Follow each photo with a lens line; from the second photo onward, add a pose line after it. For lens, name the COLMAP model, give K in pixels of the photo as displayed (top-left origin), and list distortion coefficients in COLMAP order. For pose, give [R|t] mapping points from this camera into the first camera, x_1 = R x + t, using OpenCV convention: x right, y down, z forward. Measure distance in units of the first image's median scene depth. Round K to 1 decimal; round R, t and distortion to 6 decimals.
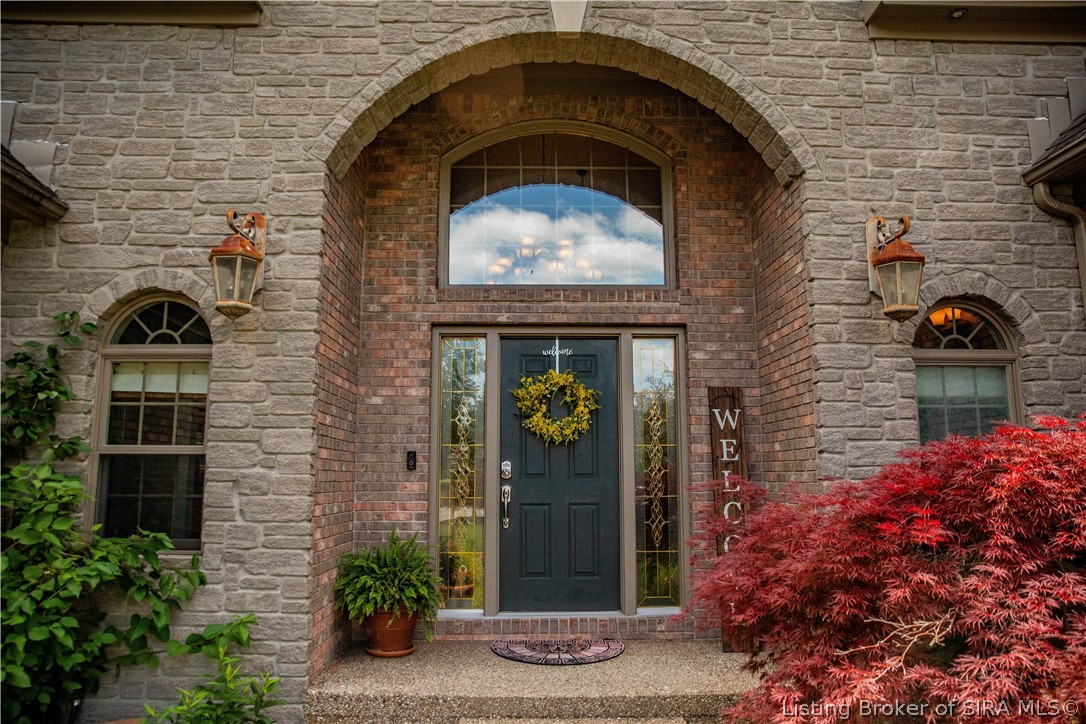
lens RADIAL K [[773.0, 0, 537.7], [0, 773.0, 364.9], [0, 0, 1]] dist [-0.056524, 0.012172]
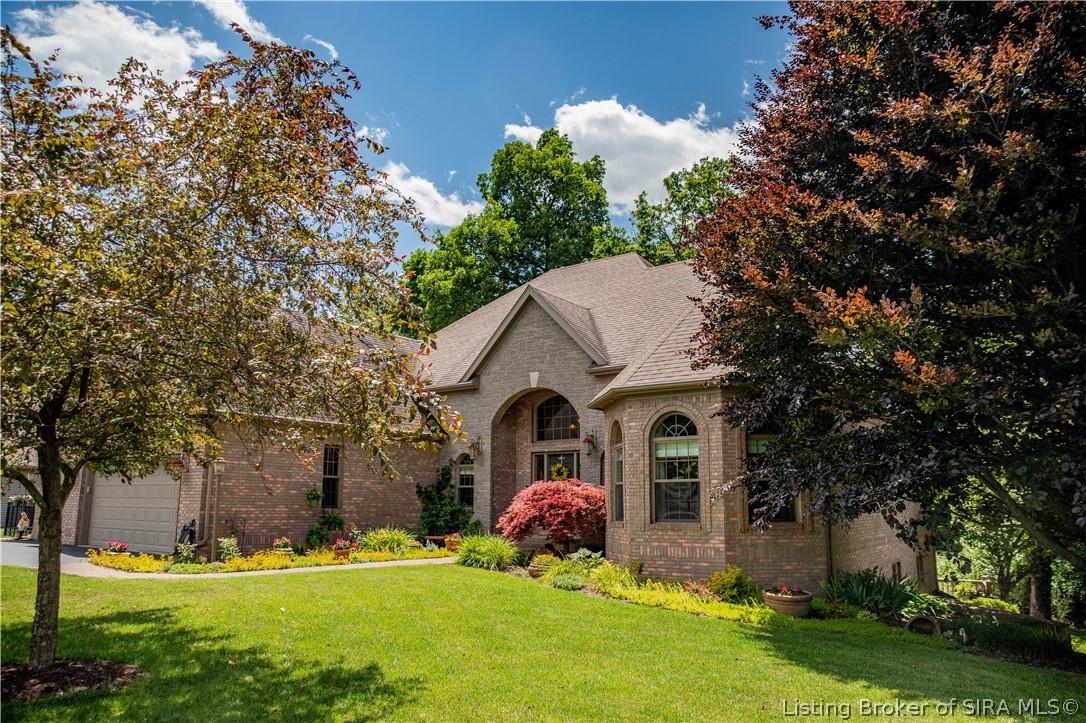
lens RADIAL K [[773.0, 0, 546.3], [0, 773.0, 362.7], [0, 0, 1]] dist [-0.056524, 0.012172]
pose [[0.778194, -0.108640, -0.618556, 2.825141], [0.082785, 0.994075, -0.070443, -0.266046], [0.622543, 0.003612, 0.782577, -2.368303]]
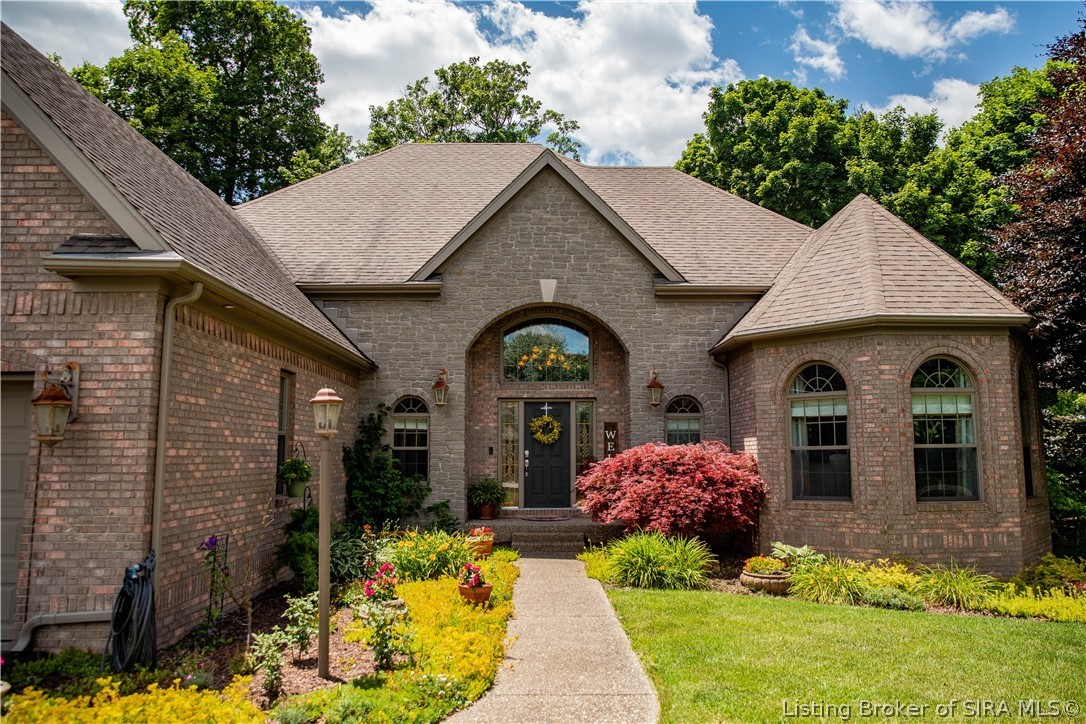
lens RADIAL K [[773.0, 0, 547.6], [0, 773.0, 362.4], [0, 0, 1]] dist [-0.056524, 0.012172]
pose [[0.999955, -0.002469, -0.009184, 0.065505], [0.002663, 0.999773, 0.021156, -0.274767], [0.009130, -0.021180, 0.999734, -1.922112]]
